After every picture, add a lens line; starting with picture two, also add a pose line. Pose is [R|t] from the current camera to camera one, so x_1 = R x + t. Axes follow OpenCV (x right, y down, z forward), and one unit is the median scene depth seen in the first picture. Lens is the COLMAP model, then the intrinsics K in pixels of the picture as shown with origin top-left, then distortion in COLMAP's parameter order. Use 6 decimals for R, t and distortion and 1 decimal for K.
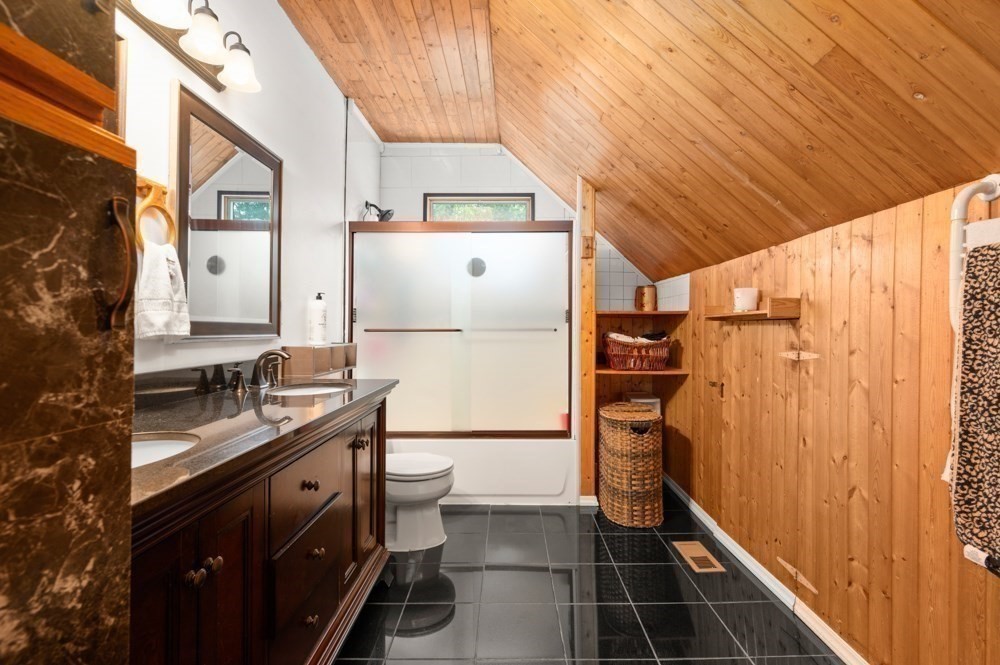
lens RADIAL K [[453.0, 0, 505.2], [0, 453.0, 331.1], [0, 0, 1]] dist [-0.014981, -0.000298]
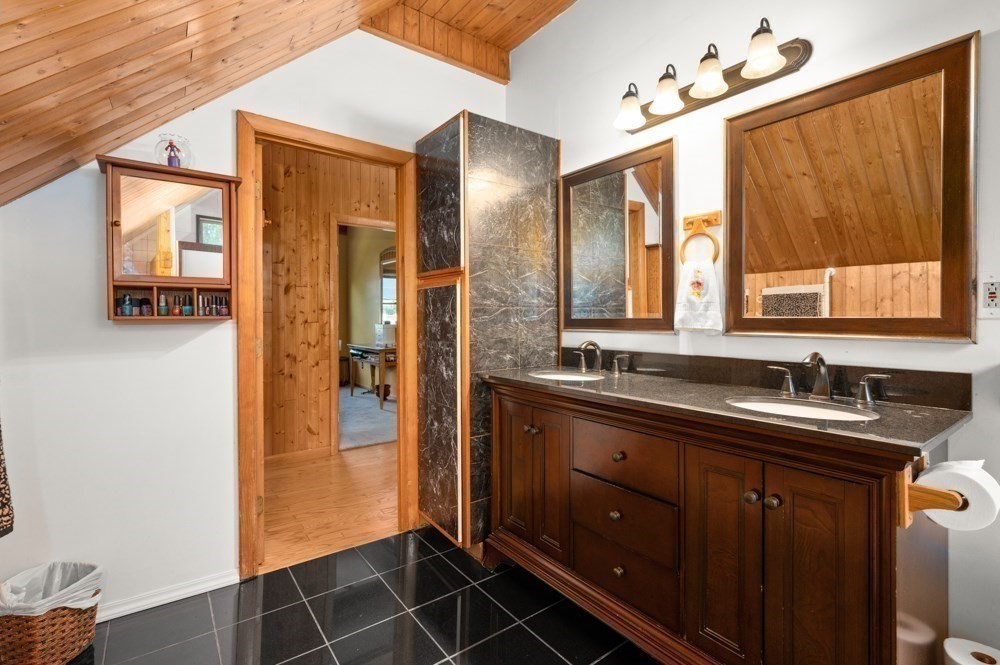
lens RADIAL K [[453.0, 0, 505.2], [0, 453.0, 331.1], [0, 0, 1]] dist [-0.014981, -0.000298]
pose [[-0.796232, 0.006043, -0.604961, 0.772813], [-0.010658, 0.999655, 0.024014, -0.015812], [0.604897, 0.025568, -0.795893, 2.606673]]
